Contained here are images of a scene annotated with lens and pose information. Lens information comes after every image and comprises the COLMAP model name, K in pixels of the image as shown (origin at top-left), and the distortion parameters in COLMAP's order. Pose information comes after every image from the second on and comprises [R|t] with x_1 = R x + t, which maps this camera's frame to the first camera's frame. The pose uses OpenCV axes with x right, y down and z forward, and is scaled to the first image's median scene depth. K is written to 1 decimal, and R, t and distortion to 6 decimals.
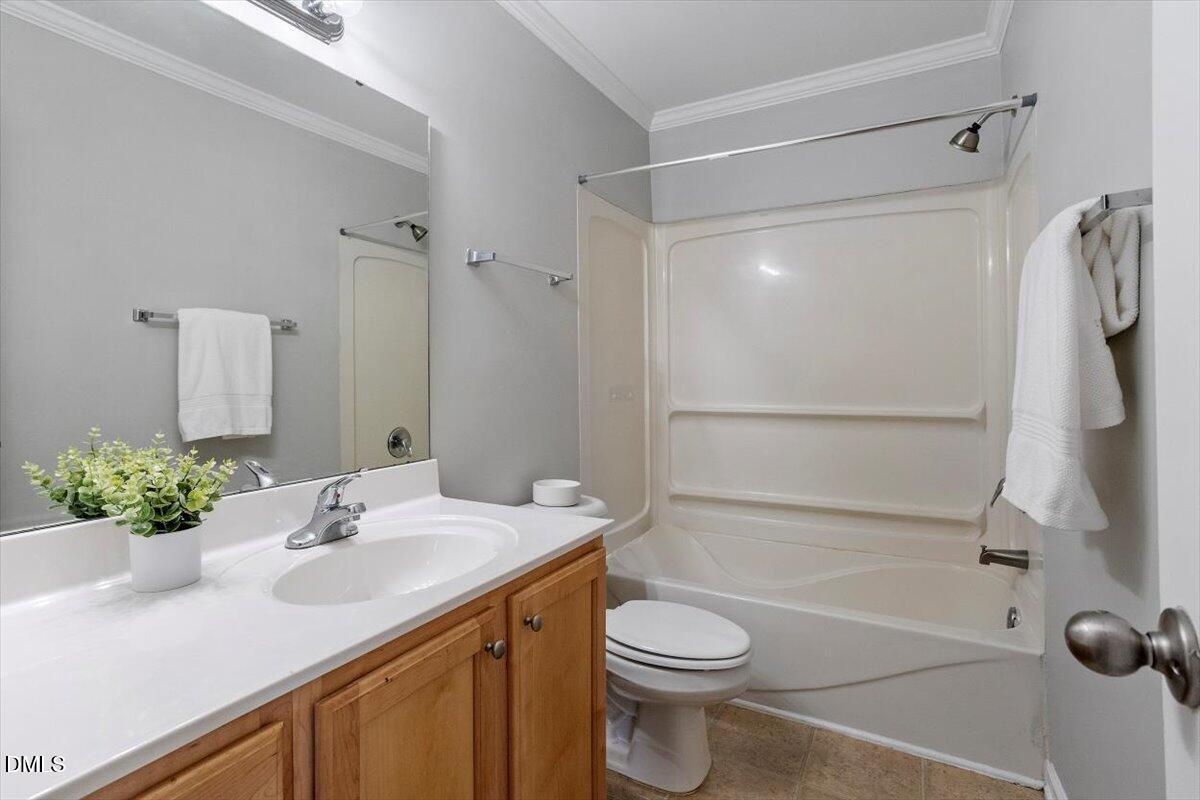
lens RADIAL K [[581.7, 0, 596.8], [0, 581.7, 389.4], [0, 0, 1]] dist [-0.047649, 0.031347]
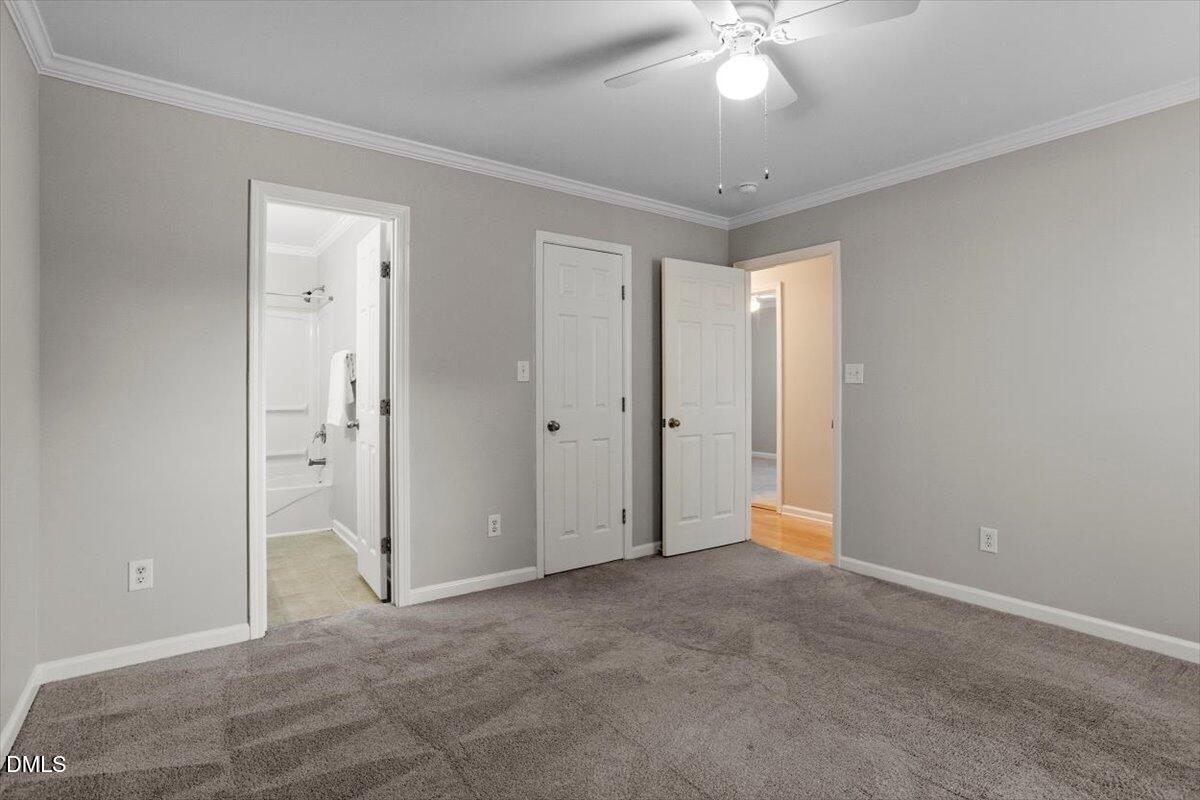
lens RADIAL K [[581.7, 0, 596.8], [0, 581.7, 389.4], [0, 0, 1]] dist [-0.047649, 0.031347]
pose [[0.424574, 0.020565, 0.905160, -2.095805], [0.007061, 0.999636, -0.026023, 0.095901], [-0.905366, 0.017440, 0.424274, -2.342400]]
